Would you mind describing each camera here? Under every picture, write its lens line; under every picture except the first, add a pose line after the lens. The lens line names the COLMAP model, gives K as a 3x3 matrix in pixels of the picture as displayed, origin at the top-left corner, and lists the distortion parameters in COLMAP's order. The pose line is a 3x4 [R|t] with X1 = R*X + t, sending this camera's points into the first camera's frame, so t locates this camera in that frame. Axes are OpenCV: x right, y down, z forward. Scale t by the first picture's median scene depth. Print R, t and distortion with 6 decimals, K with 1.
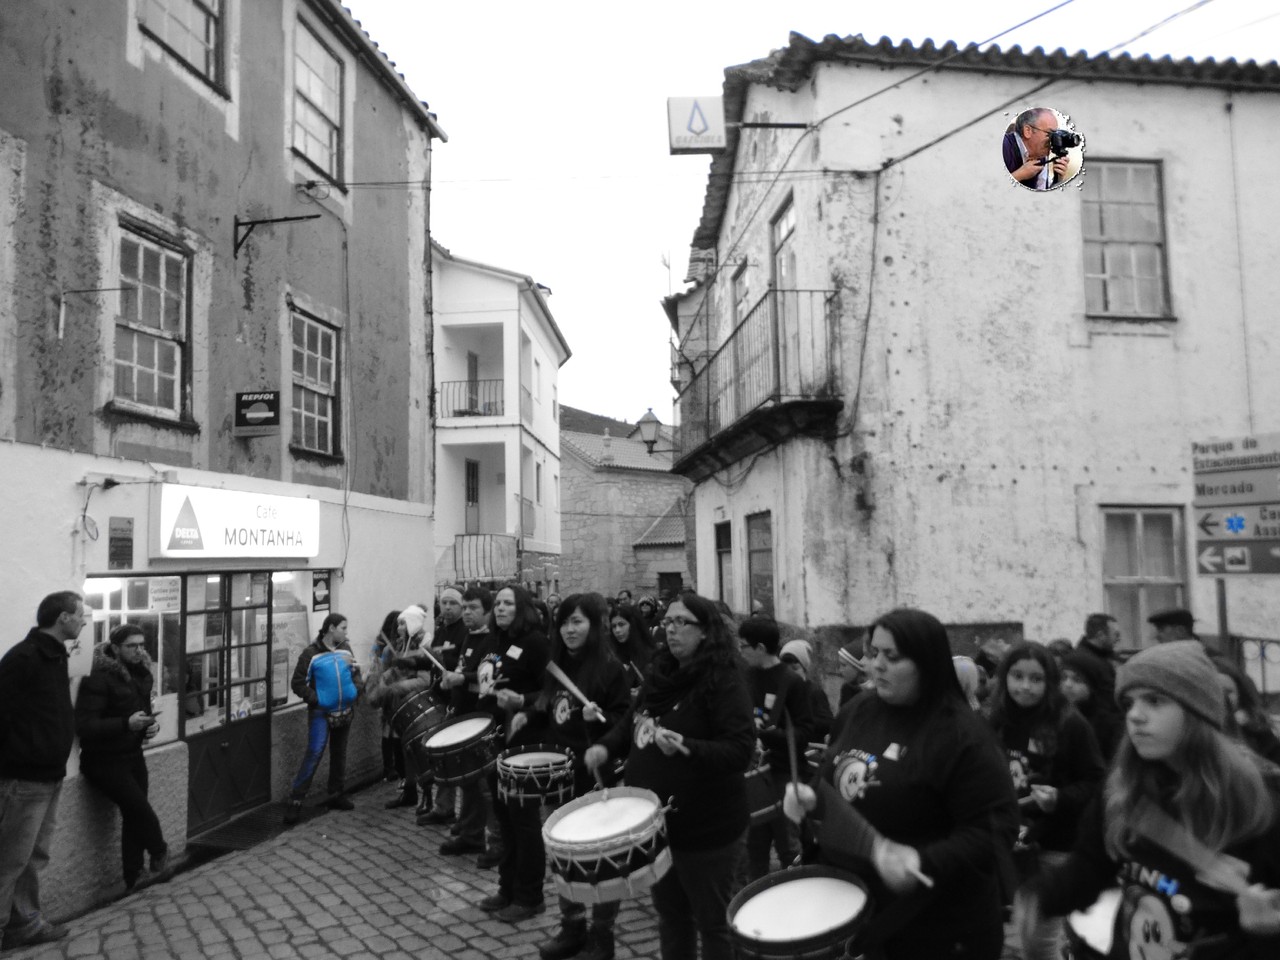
lens RADIAL K [[908.8, 0, 636.6], [0, 908.8, 475.9], [0, 0, 1]] dist [-0.001298, 0.005794]
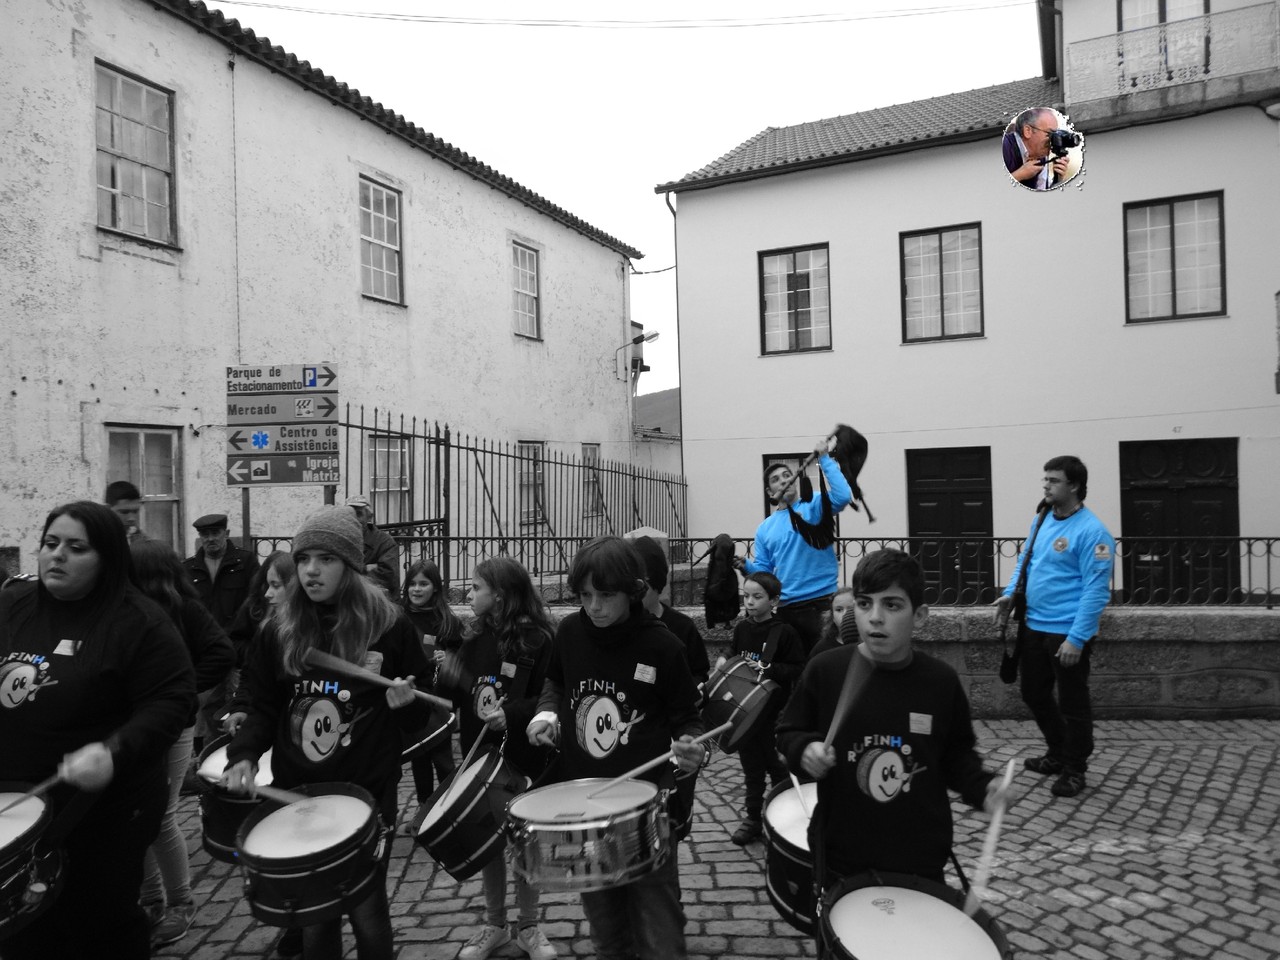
lens RADIAL K [[908.8, 0, 635.7], [0, 908.8, 475.5], [0, 0, 1]] dist [-0.001298, 0.005794]
pose [[0.482568, -0.000483, 0.875858, -0.081267], [-0.062698, 0.997415, 0.035095, 0.016850], [-0.873612, -0.071851, 0.481290, 0.010866]]
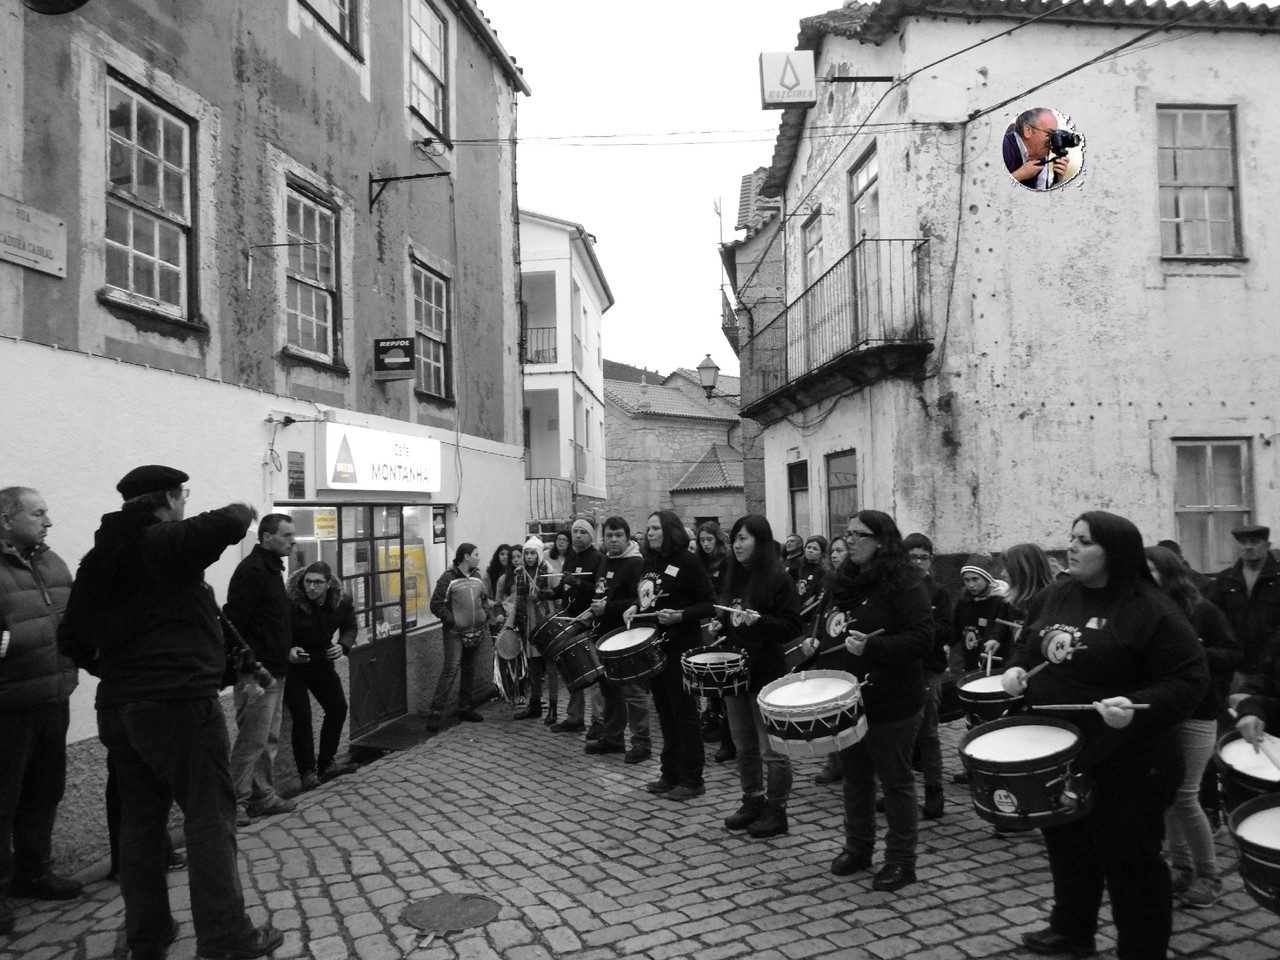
lens RADIAL K [[908.8, 0, 642.3], [0, 908.8, 467.3], [0, 0, 1]] dist [-0.001298, 0.005794]
pose [[0.999864, -0.005643, -0.015501, -0.092437], [0.006360, 0.998893, 0.046613, 0.010623], [0.015220, -0.046705, 0.998793, -0.070862]]
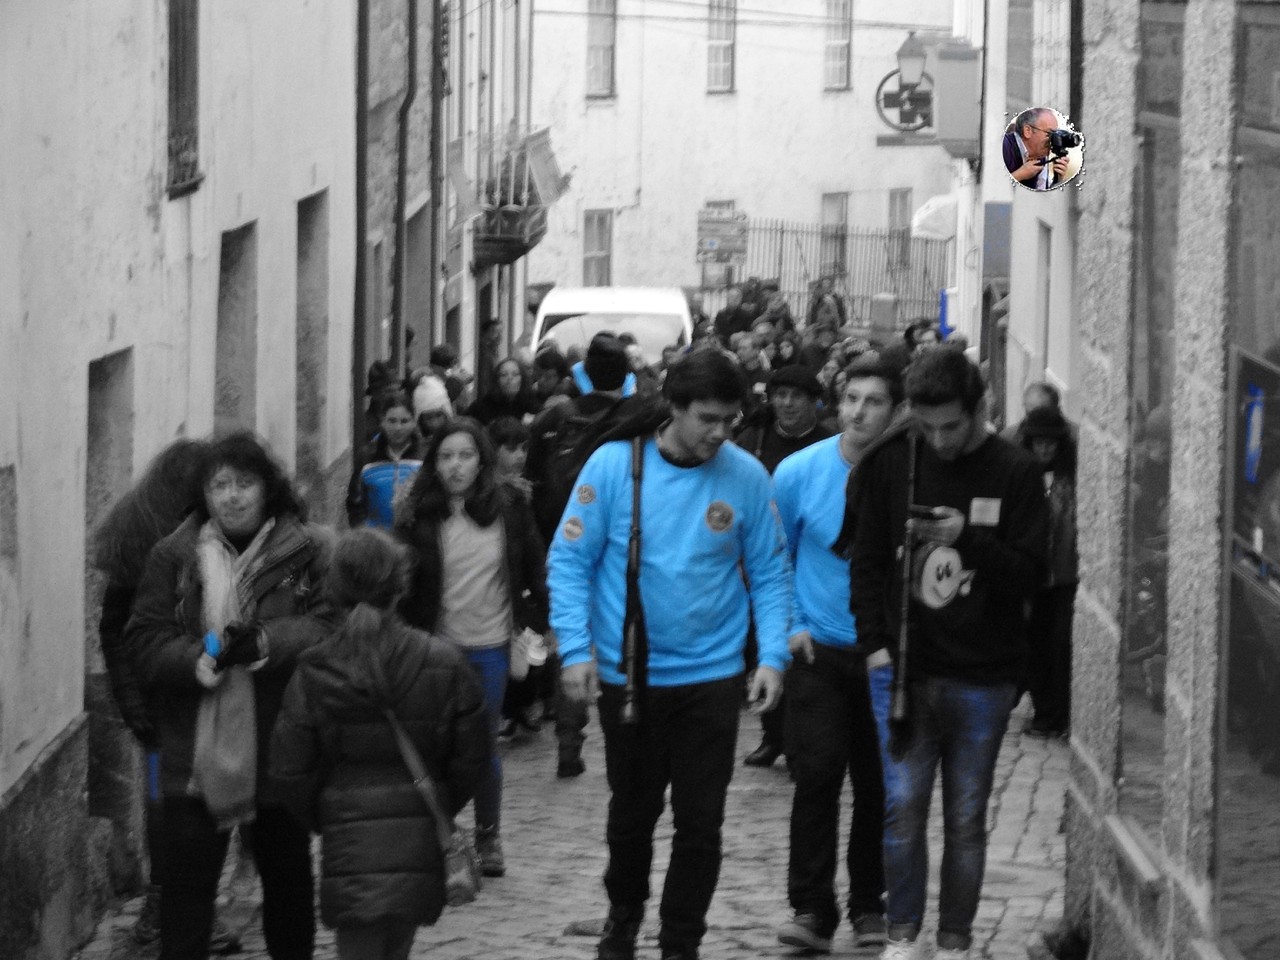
lens RADIAL K [[4179.5, 0, 639.5], [0, 4179.5, 480.7], [0, 0, 1]] dist [-0.342046, 0.000000]
pose [[0.614951, -0.065155, 0.785869, -5.551623], [-0.107152, 0.980433, 0.165134, -0.769588], [-0.781251, -0.185757, 0.595937, -3.789409]]
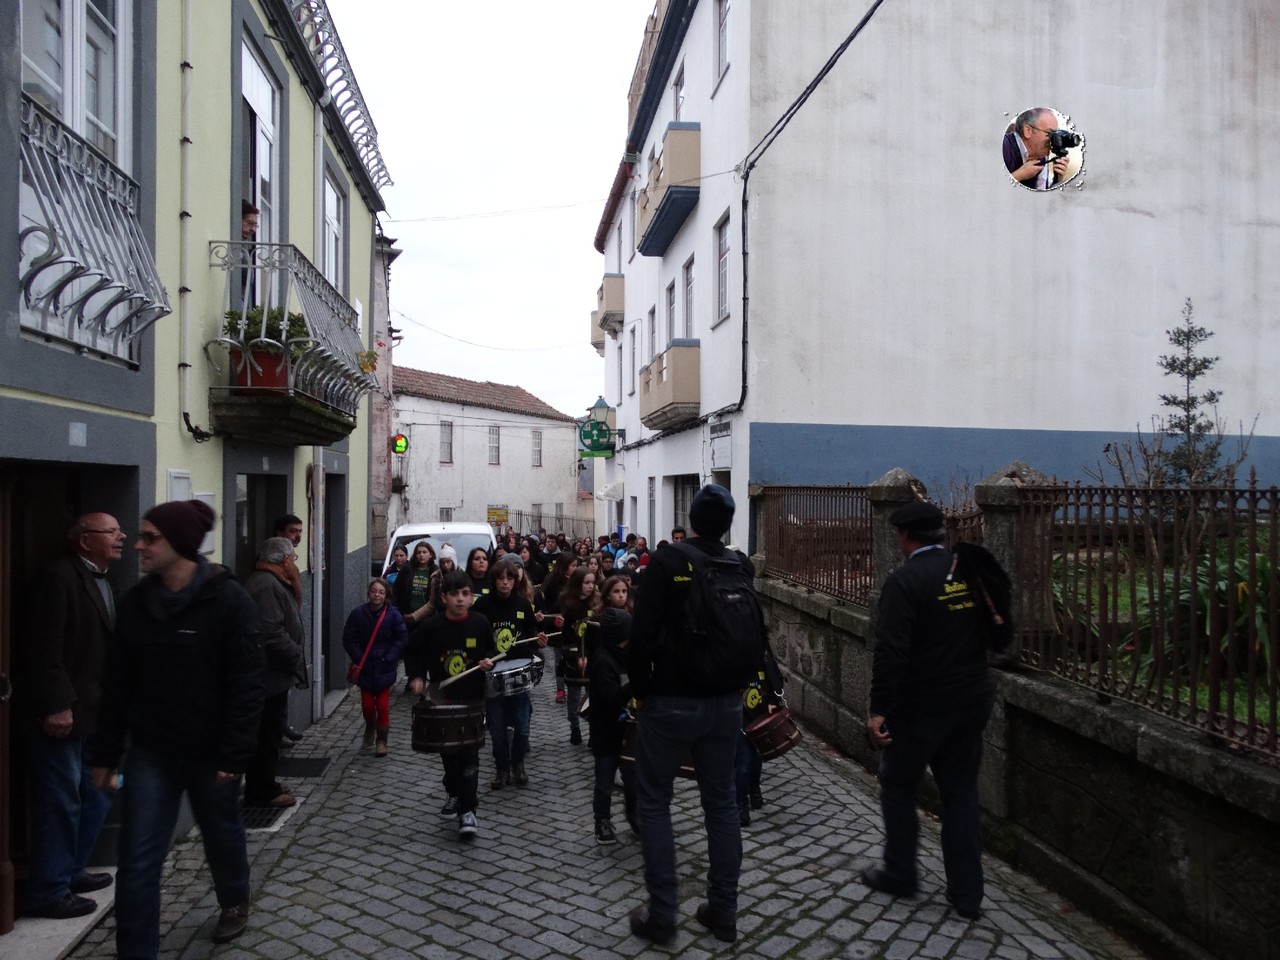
lens RADIAL K [[908.8, 0, 637.5], [0, 908.8, 478.0], [0, 0, 1]] dist [-0.001298, 0.005794]
pose [[0.456743, 0.024061, 0.889273, -2.786548], [-0.094134, 0.995329, 0.021417, -0.280793], [-0.884604, -0.093493, 0.456875, -1.688241]]
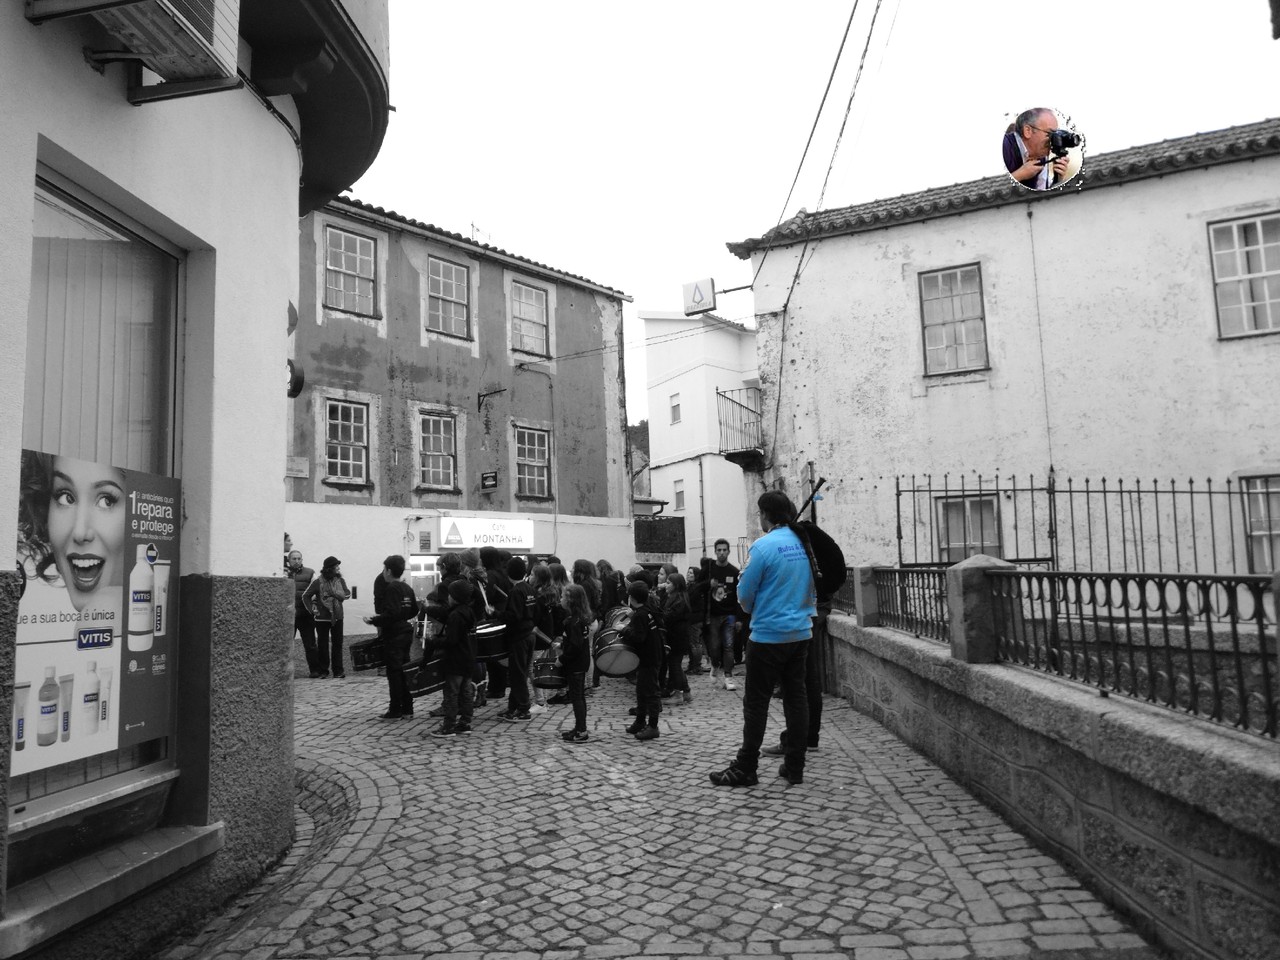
lens RADIAL K [[908.8, 0, 636.6], [0, 908.8, 476.7], [0, 0, 1]] dist [-0.001298, 0.005794]
pose [[0.850618, -0.074362, -0.520500, 0.896429], [0.069502, 0.997164, -0.028879, 0.004893], [0.521171, -0.011611, 0.853373, -0.599845]]
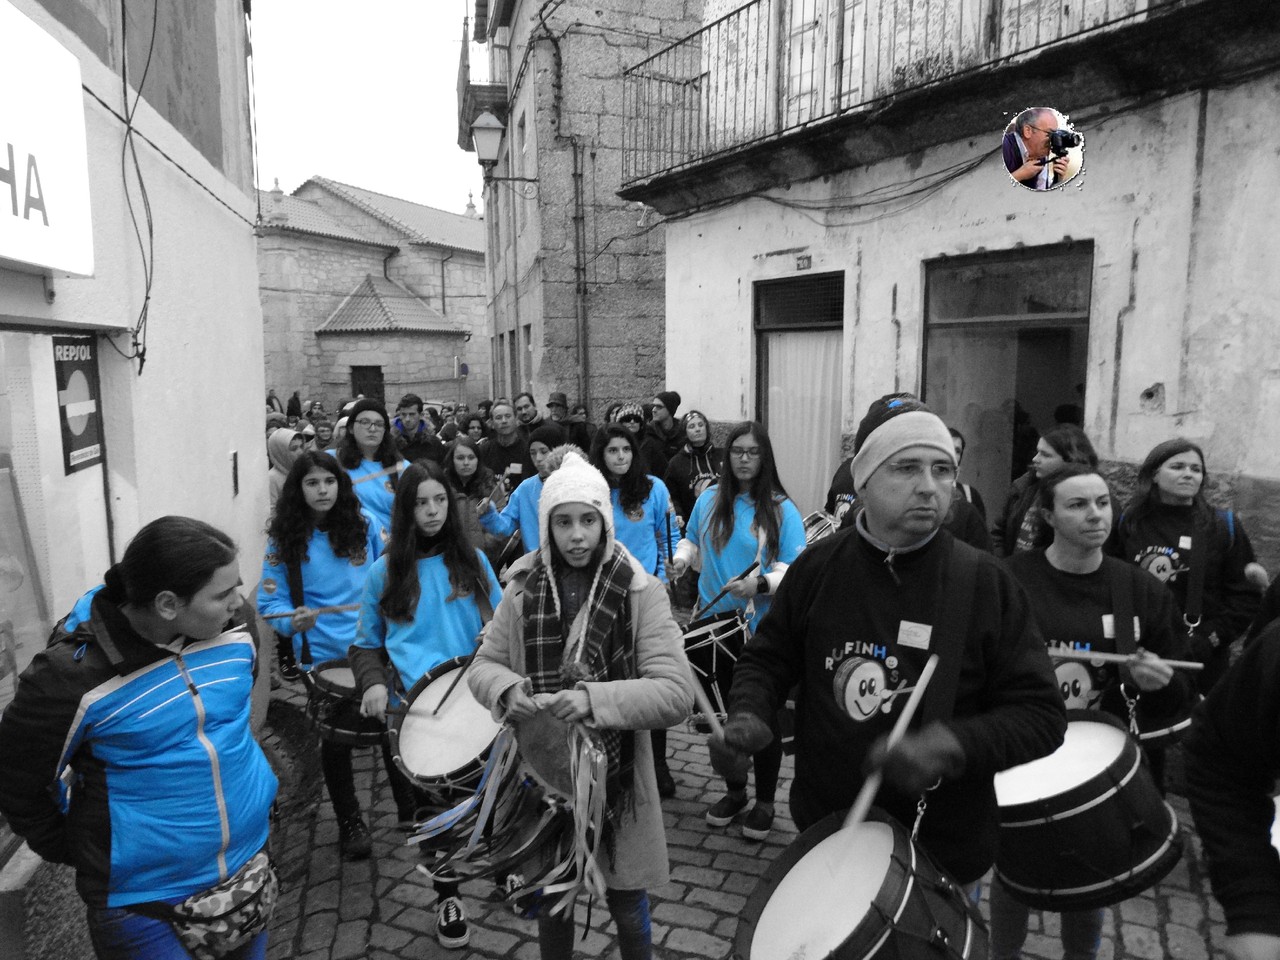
lens RADIAL K [[908.8, 0, 639.7], [0, 908.8, 470.4], [0, 0, 1]] dist [-0.001298, 0.005794]
pose [[0.917731, -0.034223, 0.395725, -0.307676], [-0.051936, 0.977389, 0.204971, 0.080448], [-0.393792, -0.208661, 0.895203, 0.678915]]
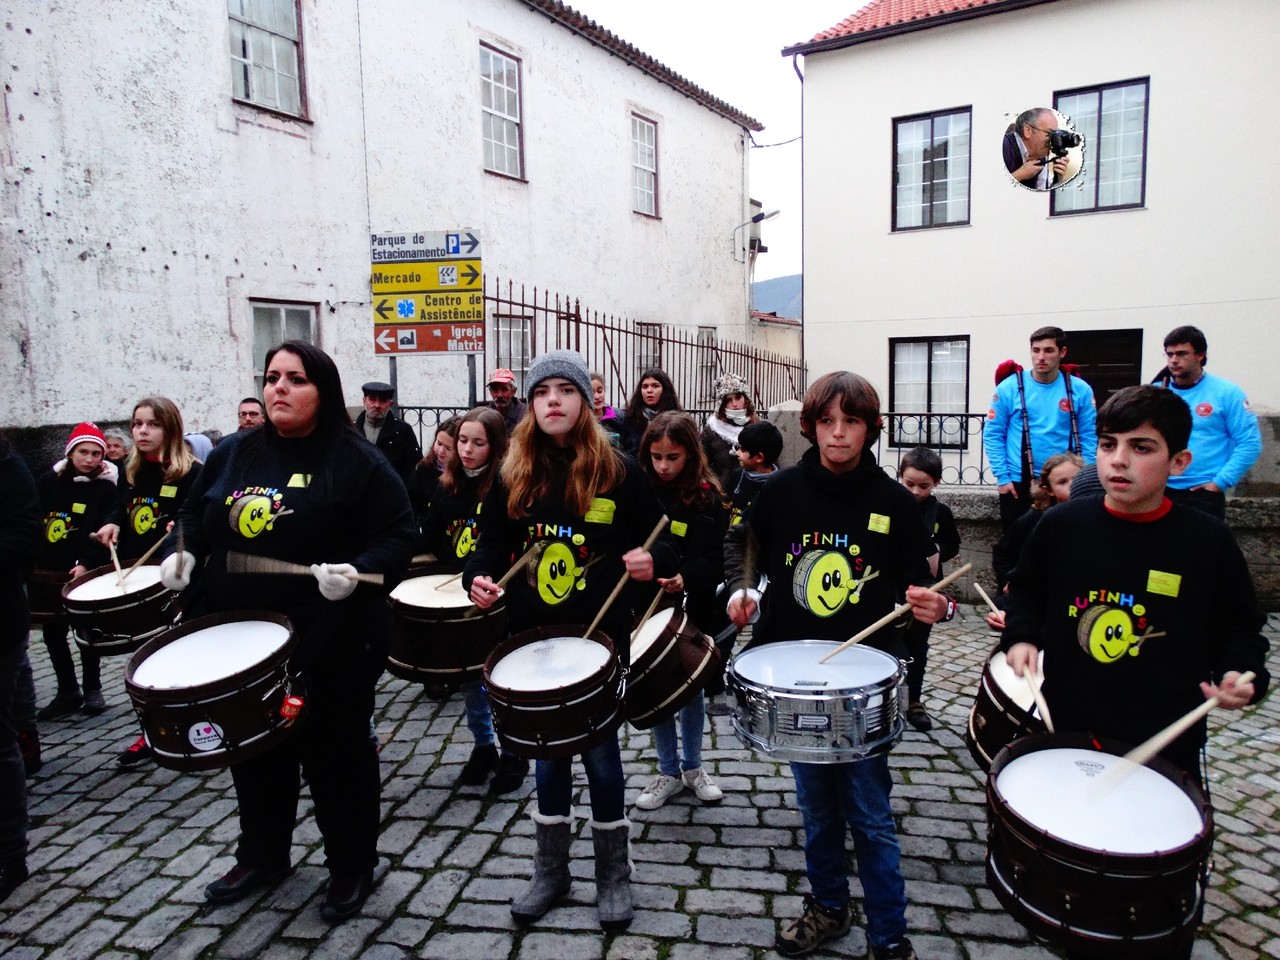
lens RADIAL K [[908.8, 0, 632.0], [0, 908.8, 477.4], [0, 0, 1]] dist [-0.001298, 0.005794]
pose [[0.578059, -0.094861, 0.810462, -0.087013], [-0.064144, 0.984864, 0.161024, 0.037441], [-0.813470, -0.145067, 0.563225, 0.049264]]
